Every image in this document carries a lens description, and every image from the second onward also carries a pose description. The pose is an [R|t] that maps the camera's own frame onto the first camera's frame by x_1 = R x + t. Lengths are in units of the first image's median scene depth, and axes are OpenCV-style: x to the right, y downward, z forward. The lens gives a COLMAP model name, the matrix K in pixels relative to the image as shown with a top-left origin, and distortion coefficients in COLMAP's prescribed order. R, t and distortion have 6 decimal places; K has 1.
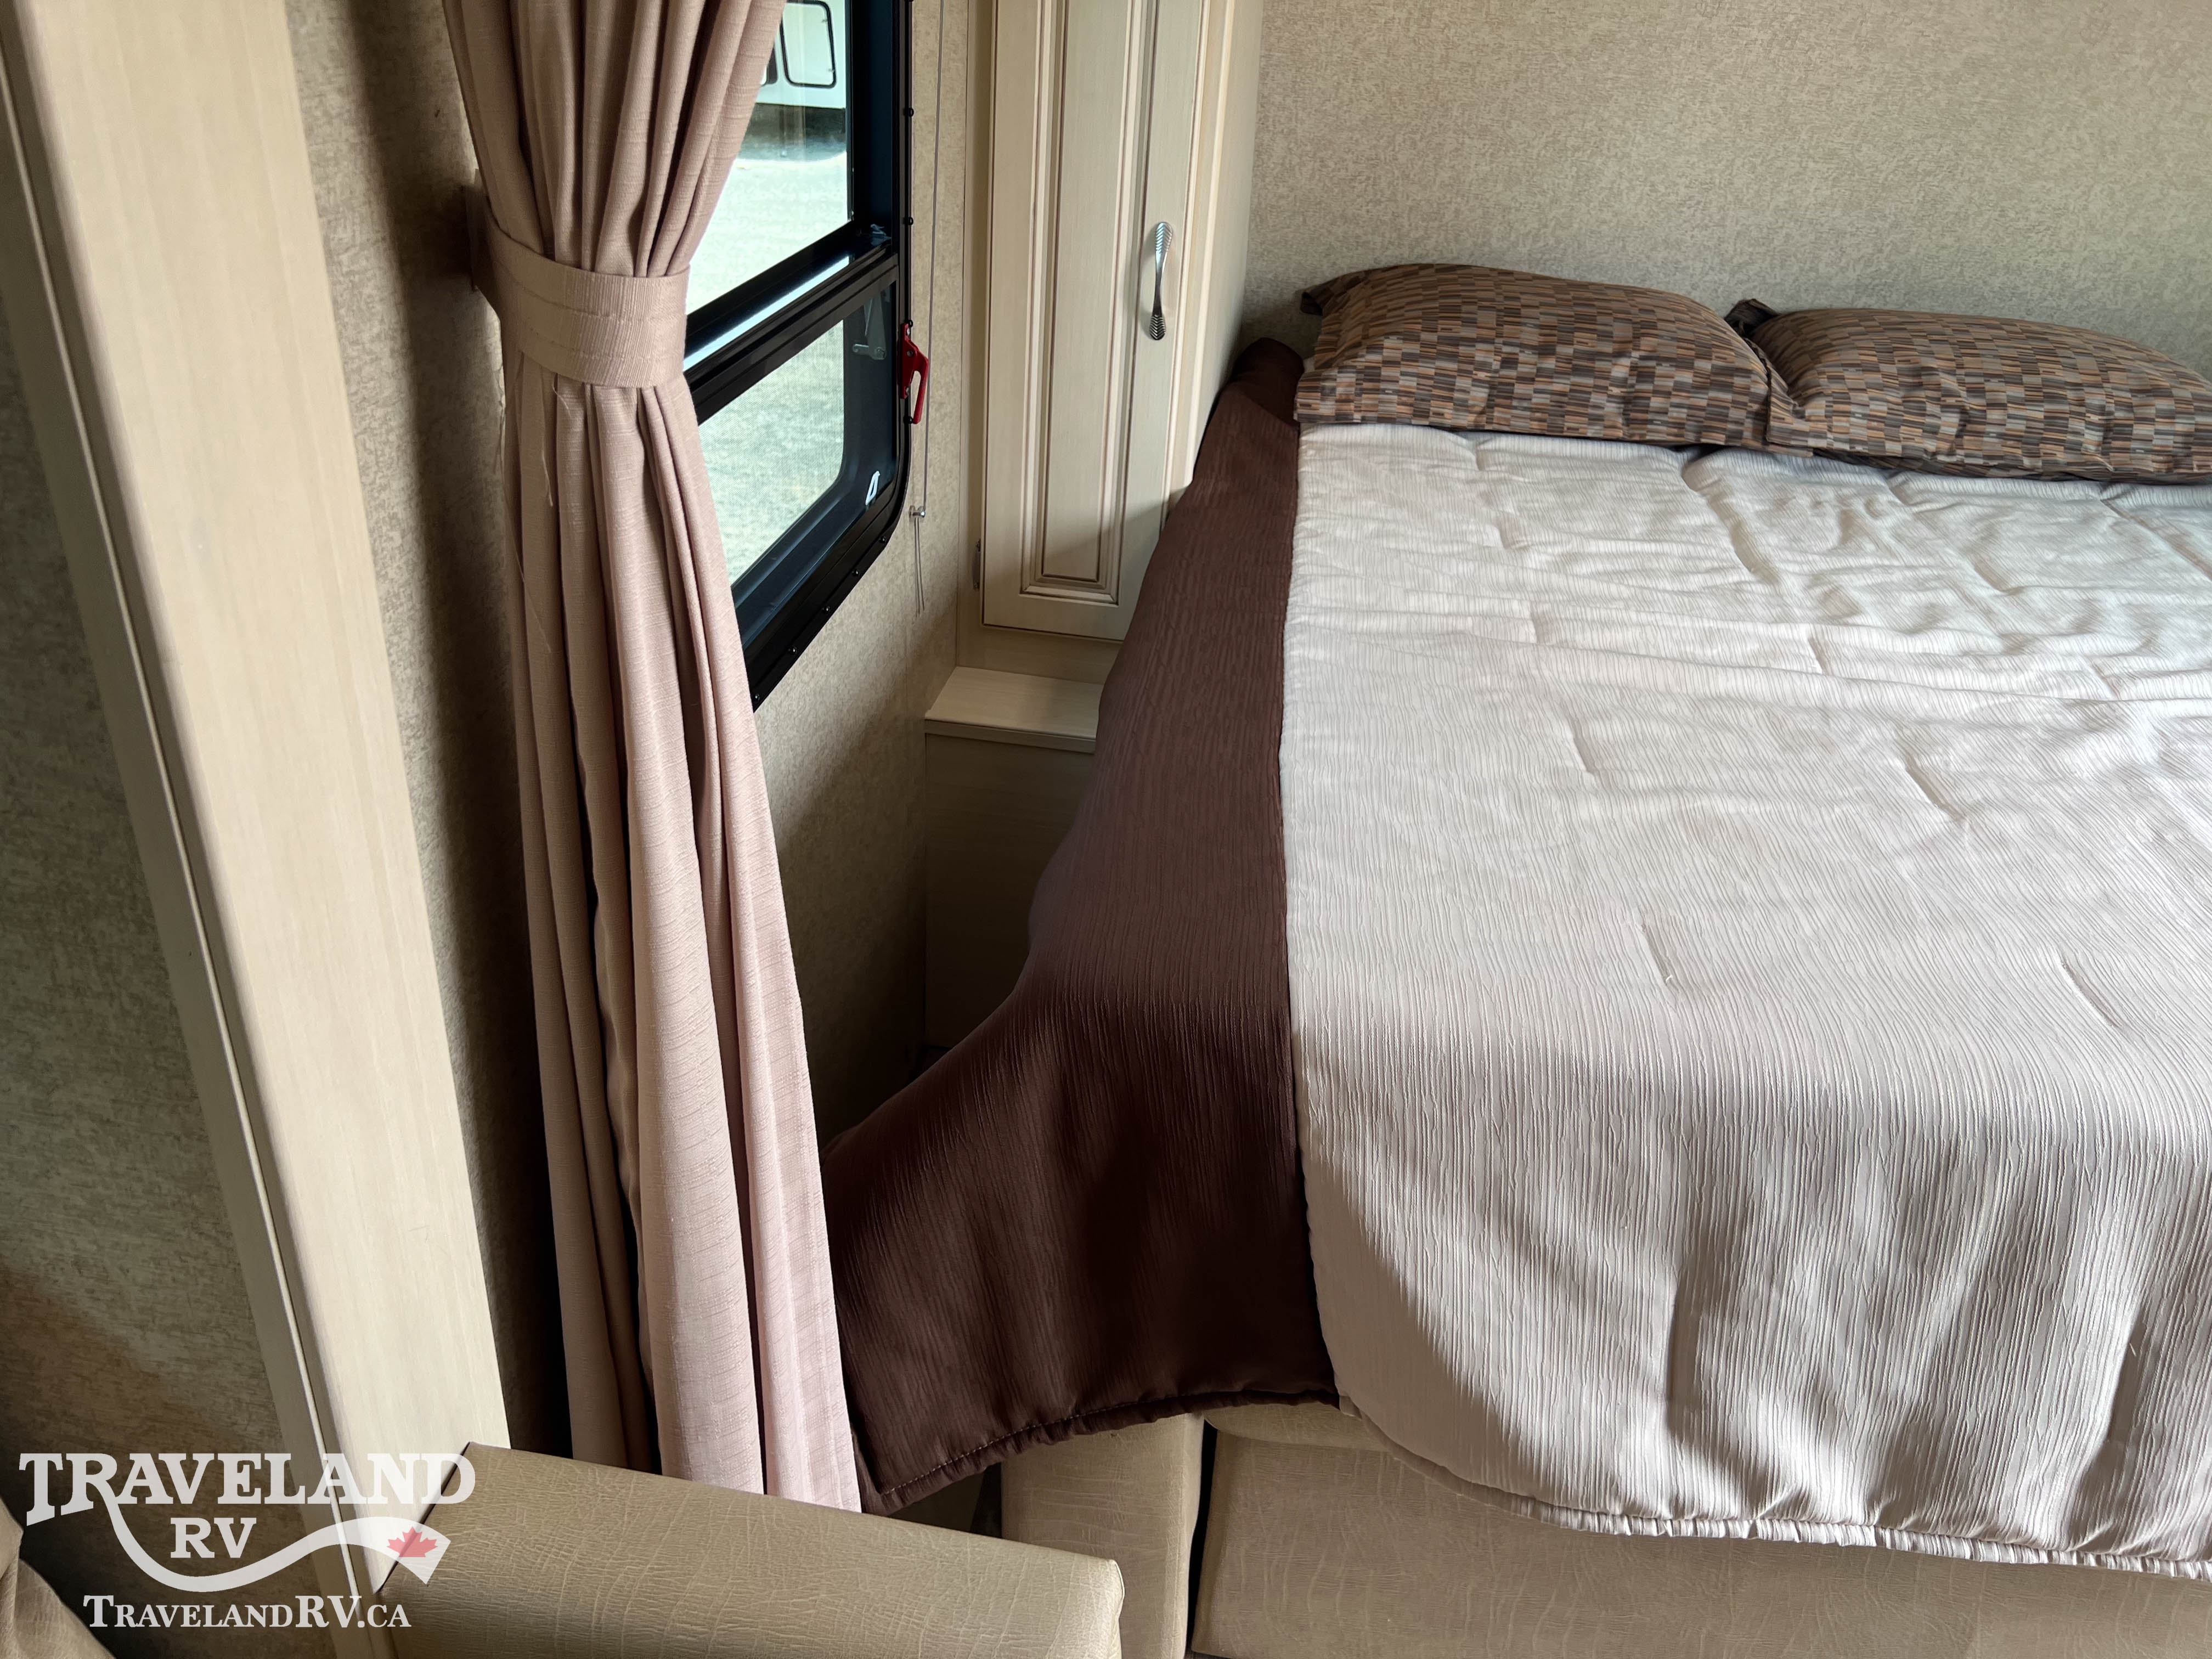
lens RADIAL K [[1661.4, 0, 1099.0], [0, 1661.4, 812.4], [0, 0, 1]] dist [0.027234, -0.027831]
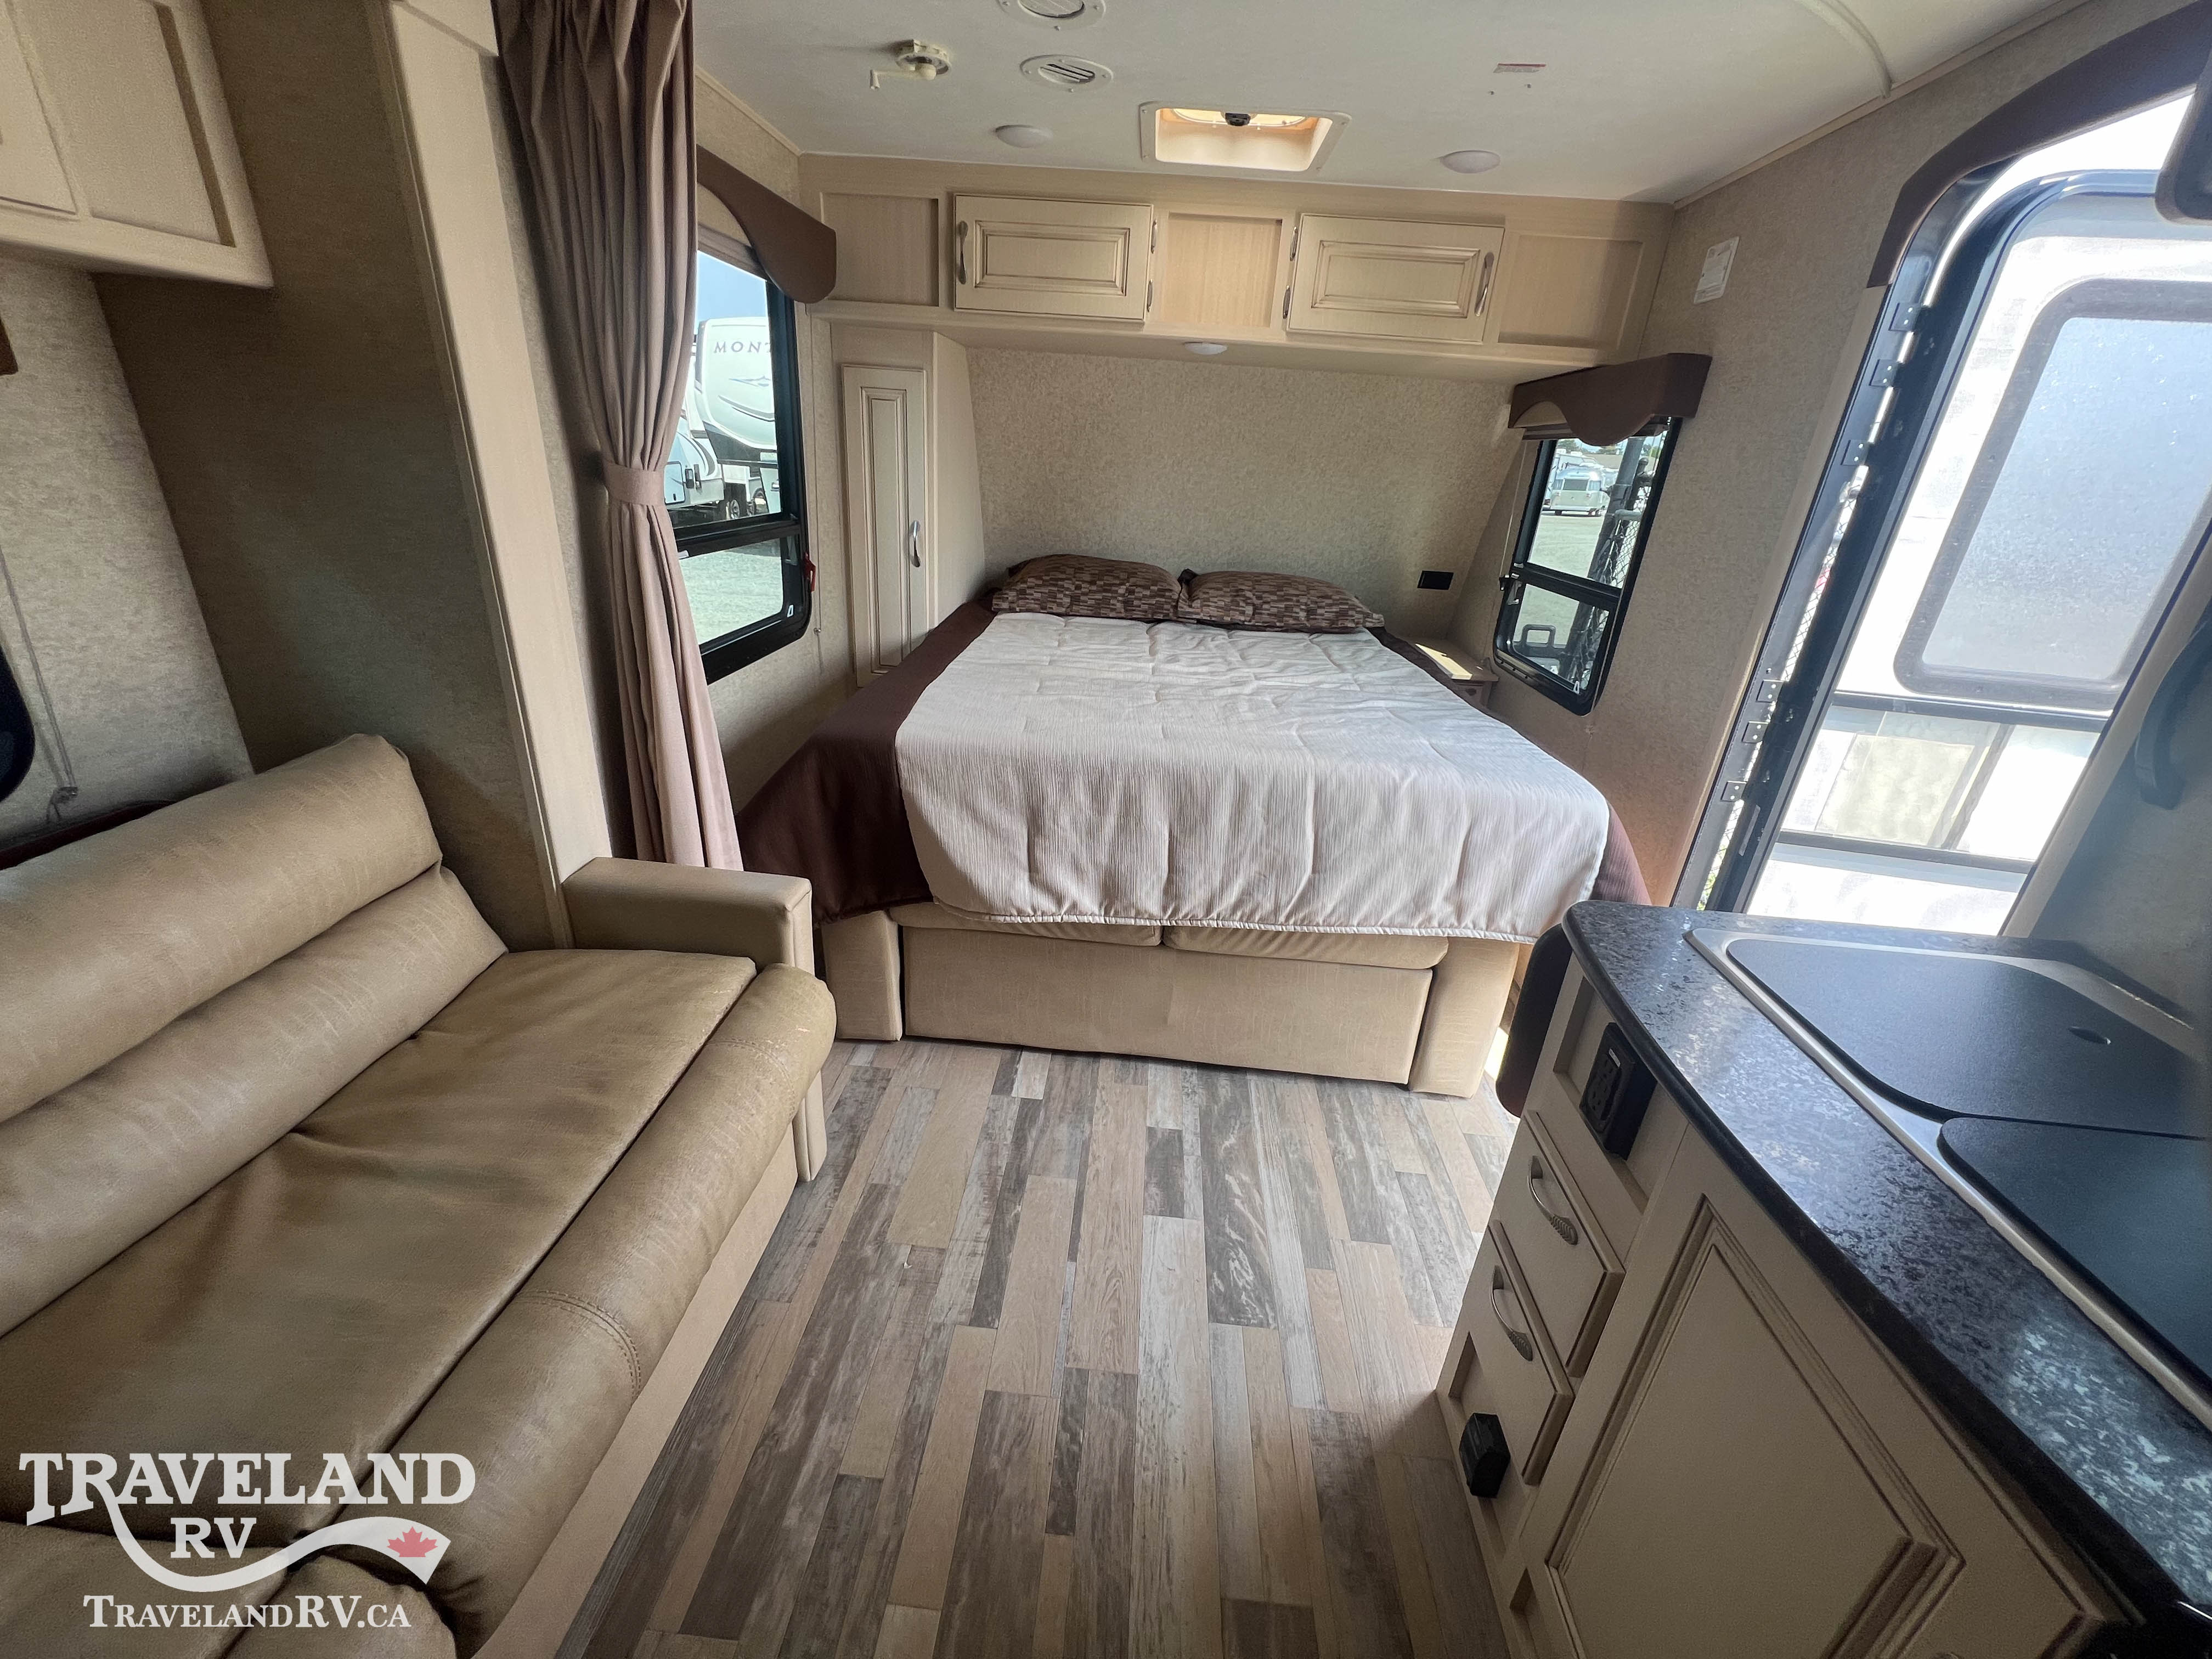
lens RADIAL K [[885.4, 0, 1106.2], [0, 885.4, 833.7], [0, 0, 1]] dist [-0.001514, 0.000093]
pose [[0.996322, -0.023134, 0.082508, 0.175958], [0.029963, 0.996139, -0.082516, 0.210657], [-0.080281, 0.084685, 0.993168, -0.287668]]
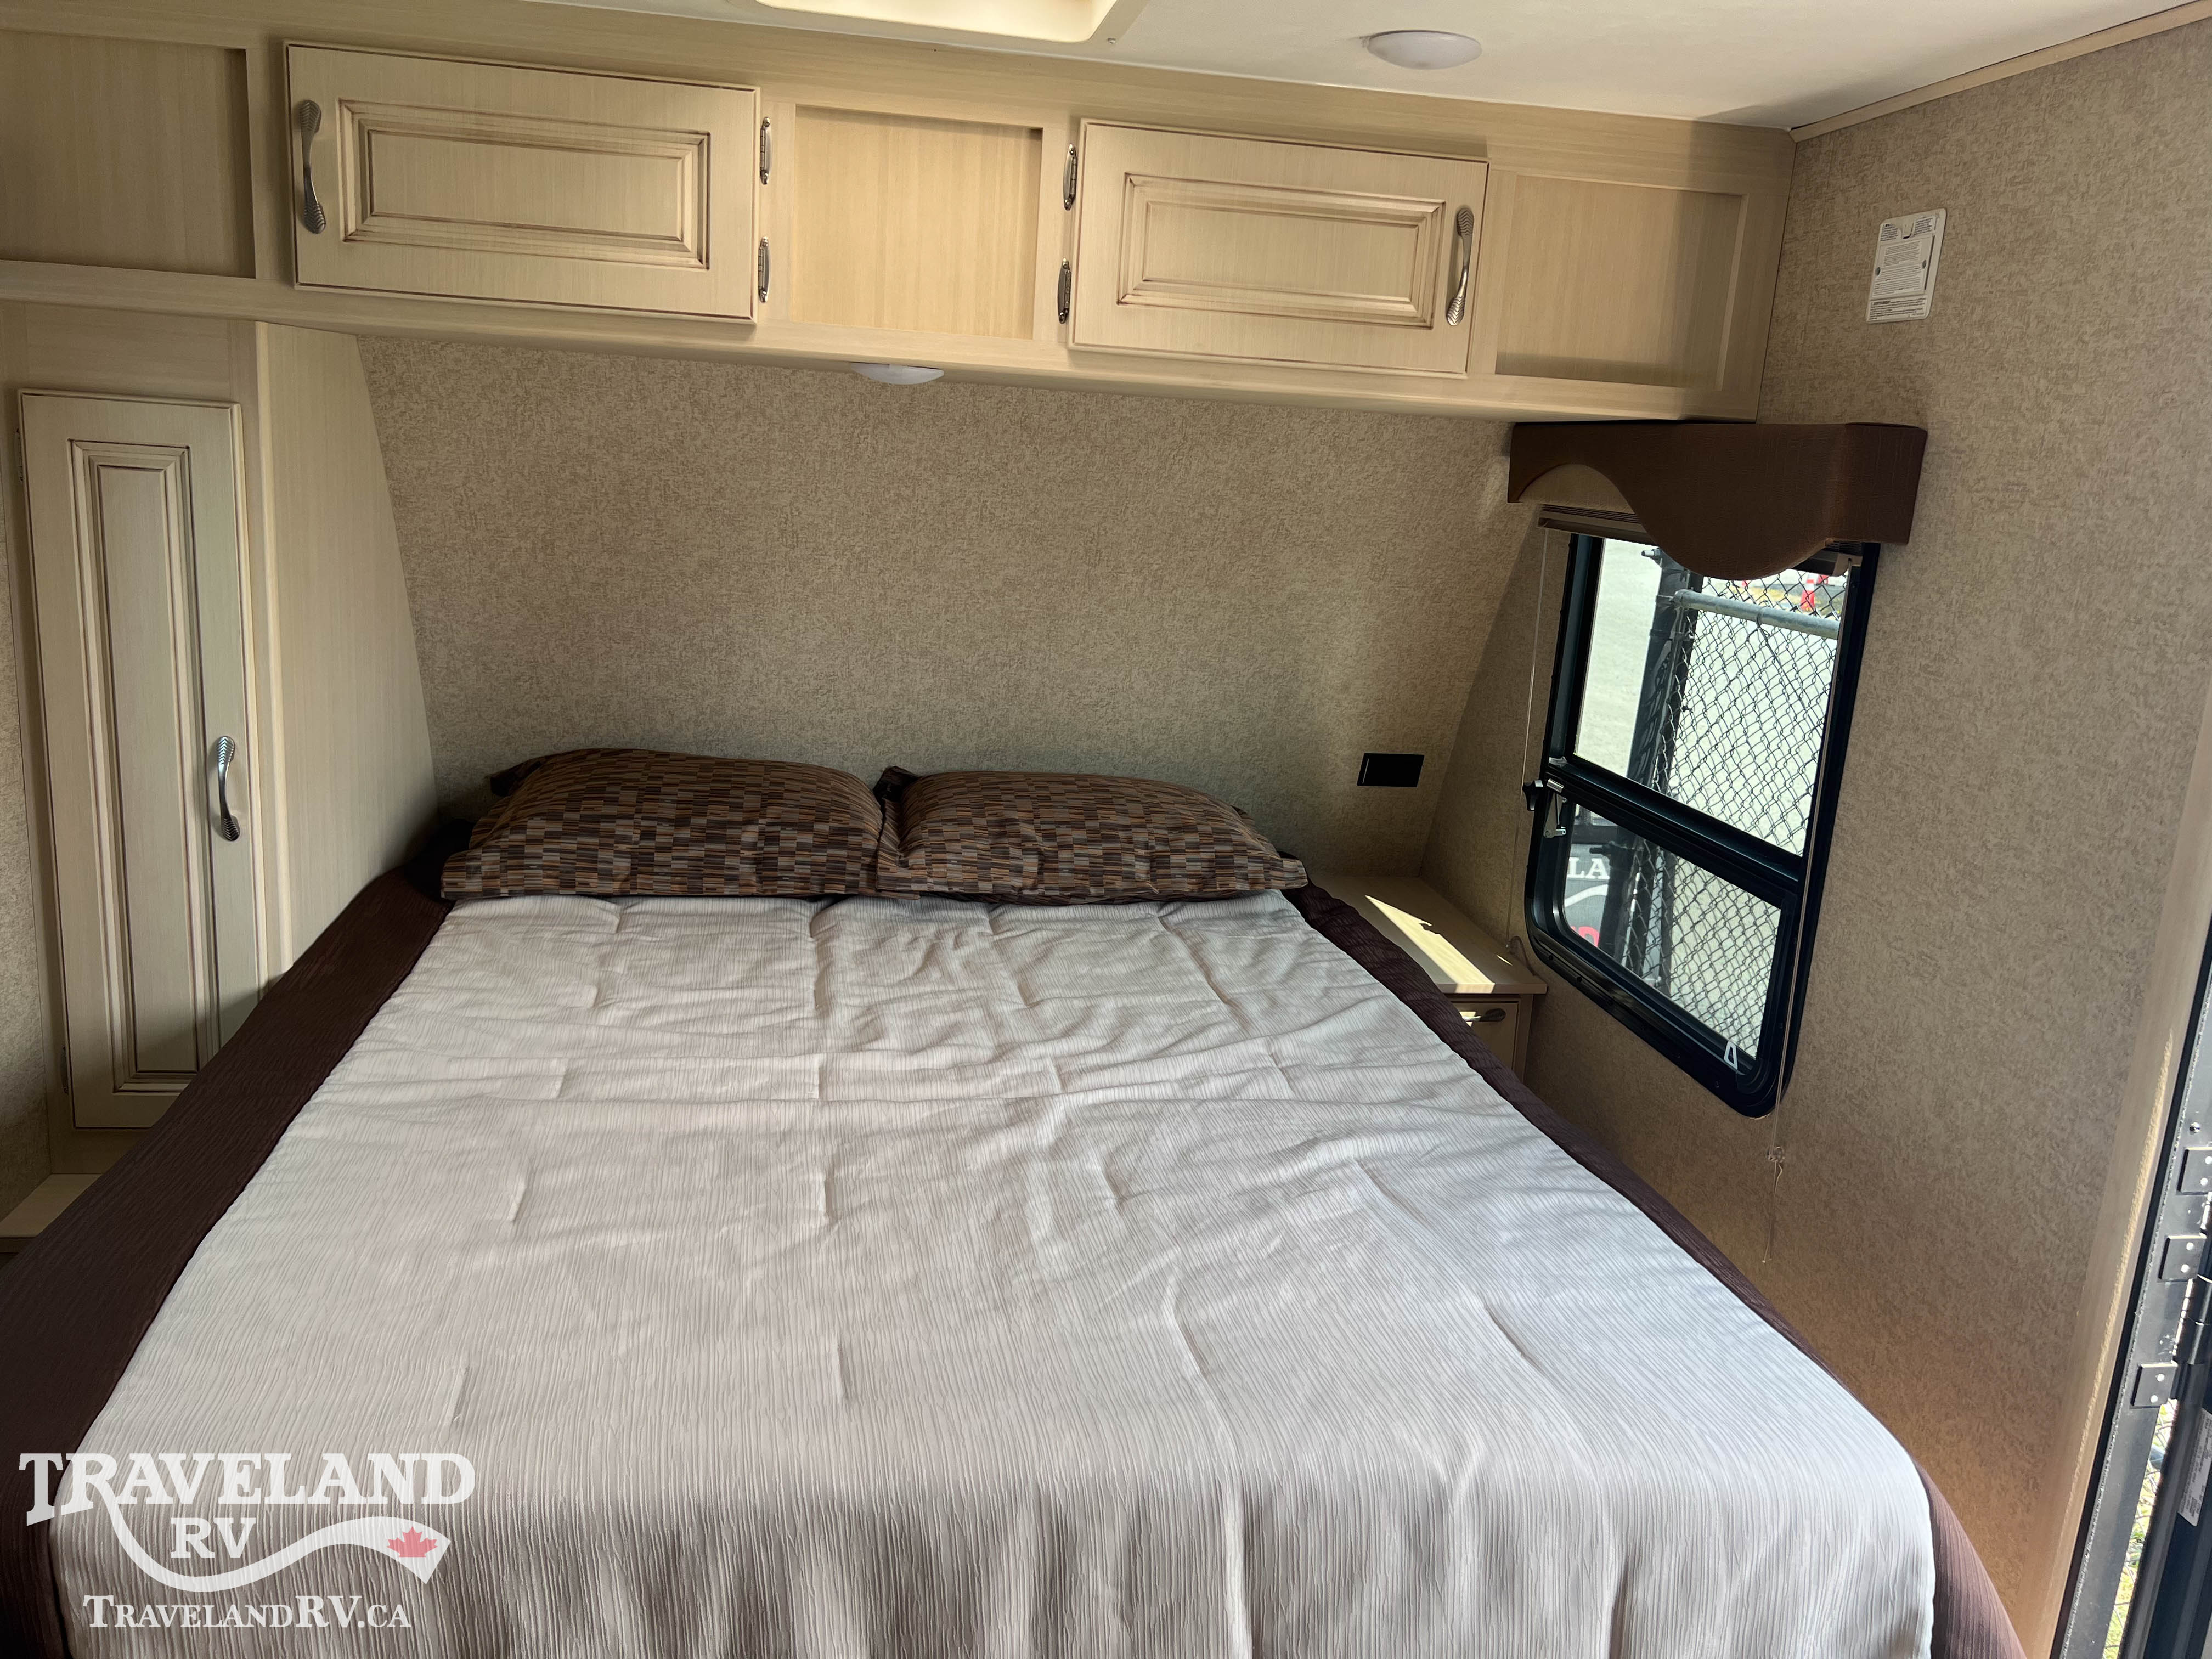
lens RADIAL K [[1647.4, 0, 1120.3], [0, 1647.4, 816.4], [0, 0, 1]] dist [0.080258, -0.106439]
pose [[0.954209, -0.057184, 0.293624, 0.229268], [0.128775, 0.964477, -0.230654, 0.013774], [-0.270004, 0.257903, 0.927677, -0.114869]]
